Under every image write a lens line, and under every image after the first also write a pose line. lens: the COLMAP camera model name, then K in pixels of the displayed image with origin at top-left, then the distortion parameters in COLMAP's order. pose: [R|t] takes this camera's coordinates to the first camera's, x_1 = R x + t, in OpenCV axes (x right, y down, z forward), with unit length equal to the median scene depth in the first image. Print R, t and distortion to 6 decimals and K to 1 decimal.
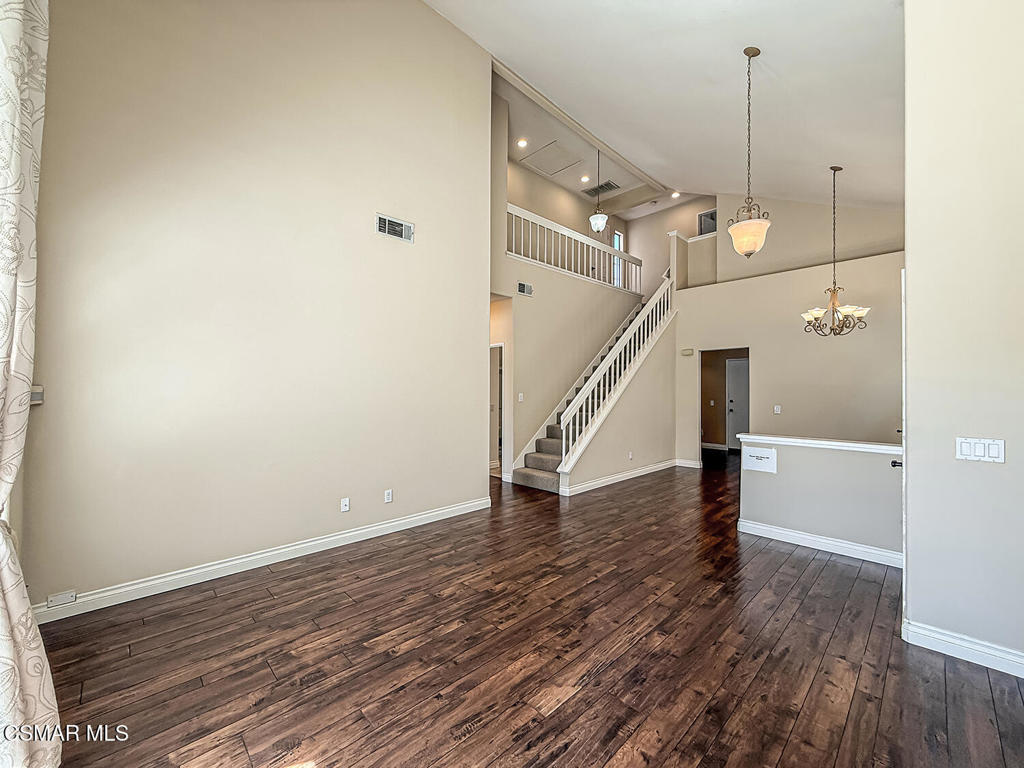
lens RADIAL K [[413.4, 0, 512.2], [0, 413.4, 385.3], [0, 0, 1]] dist [-0.000171, -0.000300]
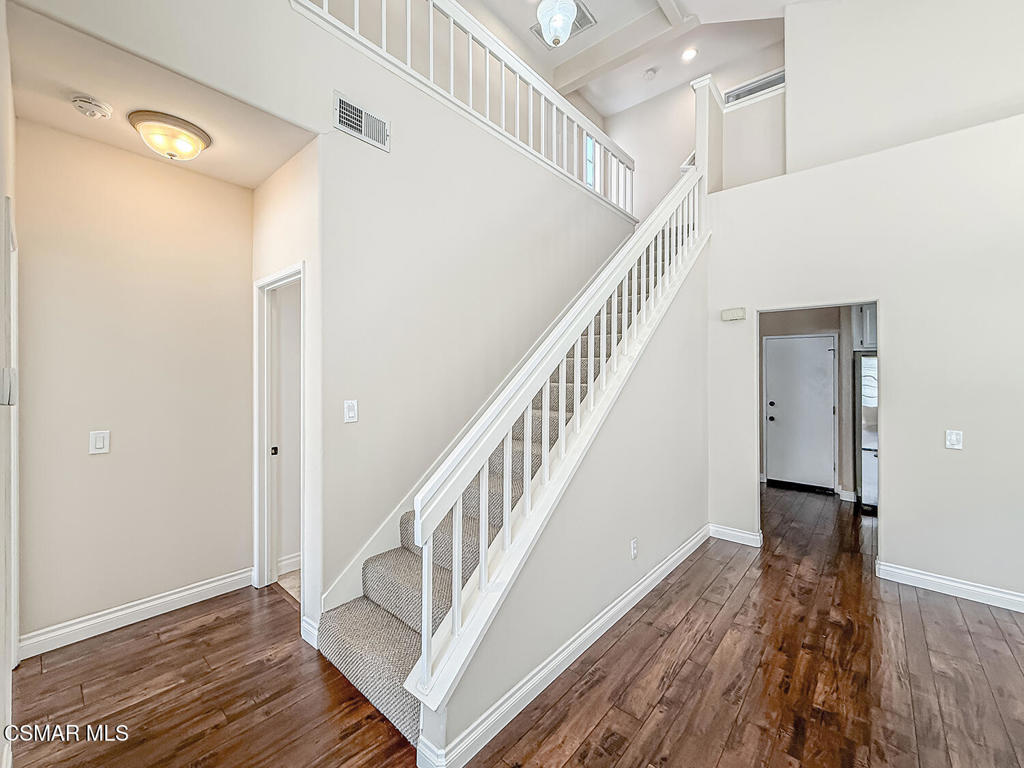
lens RADIAL K [[413.4, 0, 511.2], [0, 413.4, 380.6], [0, 0, 1]] dist [-0.000171, -0.000300]
pose [[0.996147, 0.001069, 0.087689, 0.116090], [-0.002104, 0.999929, 0.011706, -0.002395], [-0.087671, -0.011845, 0.996079, 0.537318]]
